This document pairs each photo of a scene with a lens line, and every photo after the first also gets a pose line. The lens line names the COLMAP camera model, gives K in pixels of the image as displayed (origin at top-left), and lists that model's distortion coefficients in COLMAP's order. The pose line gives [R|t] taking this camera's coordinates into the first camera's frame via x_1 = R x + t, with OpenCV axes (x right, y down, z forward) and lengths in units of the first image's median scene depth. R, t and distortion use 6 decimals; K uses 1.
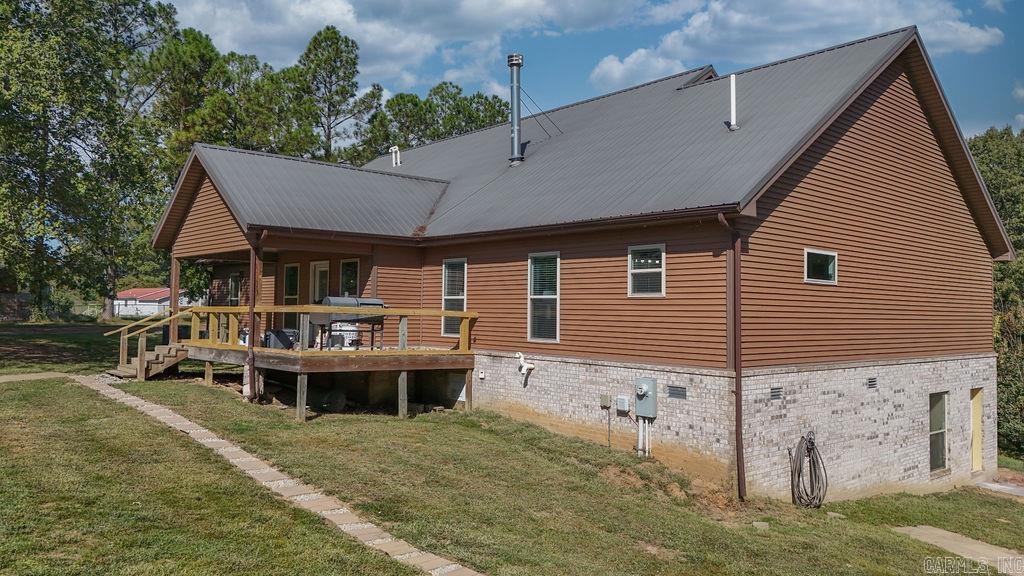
lens RADIAL K [[735.7, 0, 512.0], [0, 735.7, 288.0], [0, 0, 1]] dist [0.083837, 0.000413]
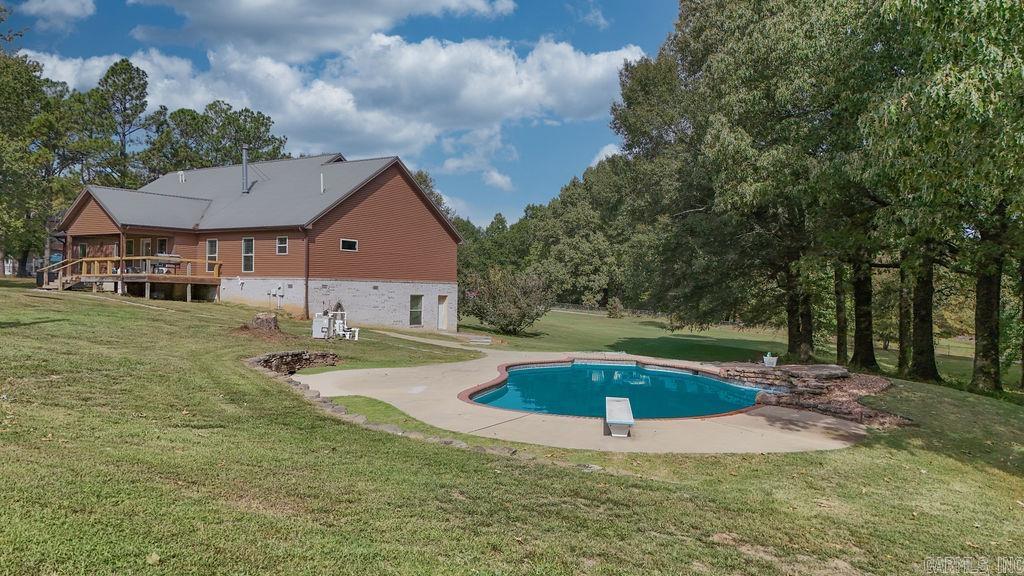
lens RADIAL K [[689.9, 0, 512.0], [0, 689.9, 288.0], [0, 0, 1]] dist [0.002791, 0.001167]
pose [[0.954976, 0.000868, 0.296682, 0.187500], [-0.012028, 0.999287, 0.035792, 0.027616], [-0.296440, -0.037749, 0.954305, -1.433890]]
